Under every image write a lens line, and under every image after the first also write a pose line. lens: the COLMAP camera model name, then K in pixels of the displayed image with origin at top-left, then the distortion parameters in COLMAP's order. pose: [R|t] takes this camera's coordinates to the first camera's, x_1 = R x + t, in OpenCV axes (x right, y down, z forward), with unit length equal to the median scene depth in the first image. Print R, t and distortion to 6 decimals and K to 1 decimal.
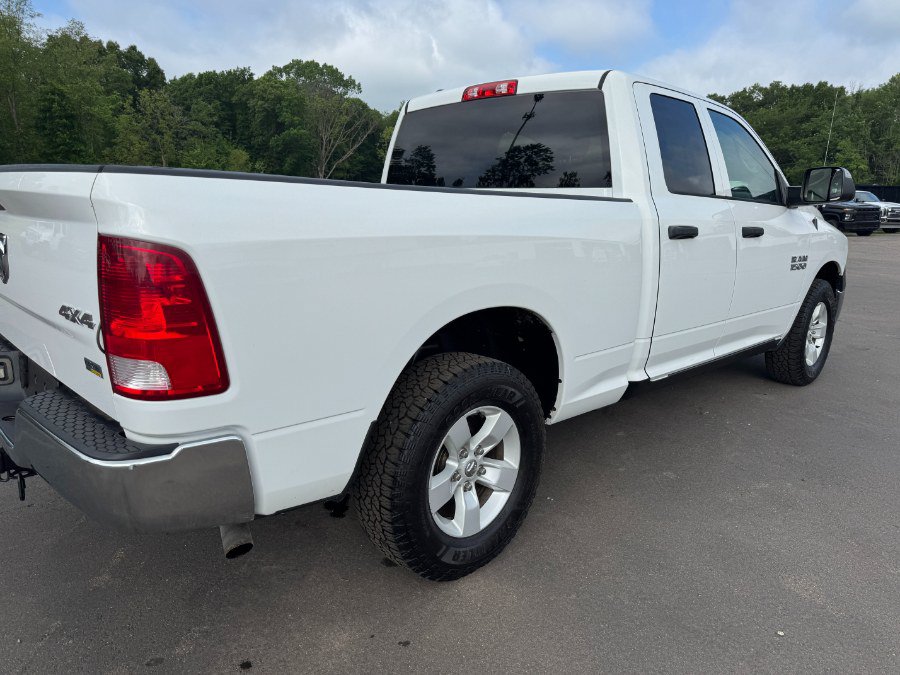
lens RADIAL K [[636.1, 0, 450.0], [0, 636.1, 337.5], [0, 0, 1]] dist [0.022635, -0.031405]
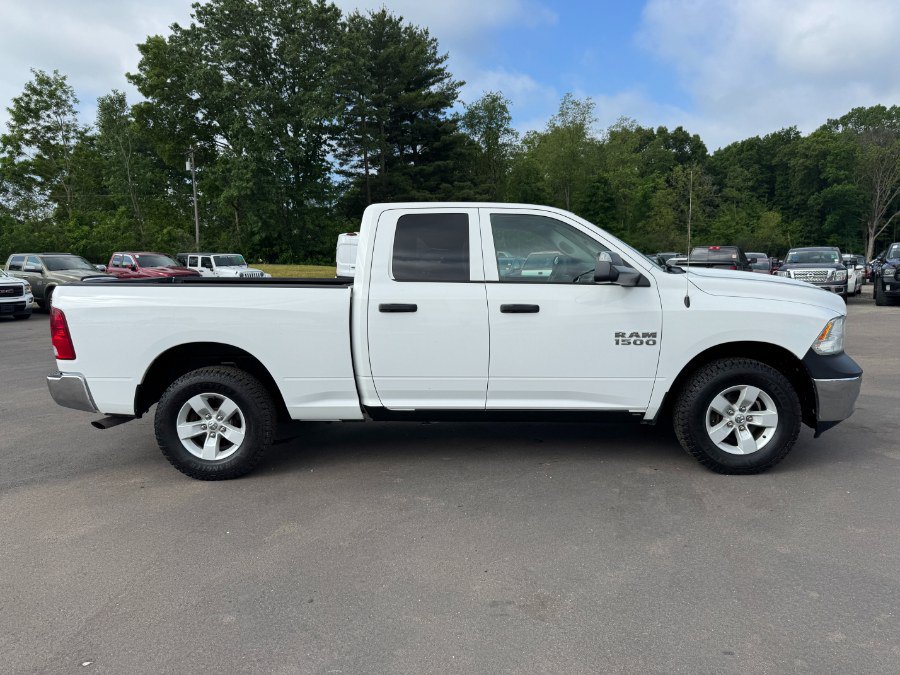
lens RADIAL K [[636.1, 0, 450.0], [0, 636.1, 337.5], [0, 0, 1]] dist [0.022635, -0.031405]
pose [[0.700571, 0.051869, -0.711695, 0.280730], [-0.121245, 0.991505, -0.047088, -0.008567], [0.703207, 0.119278, 0.700909, 0.014995]]
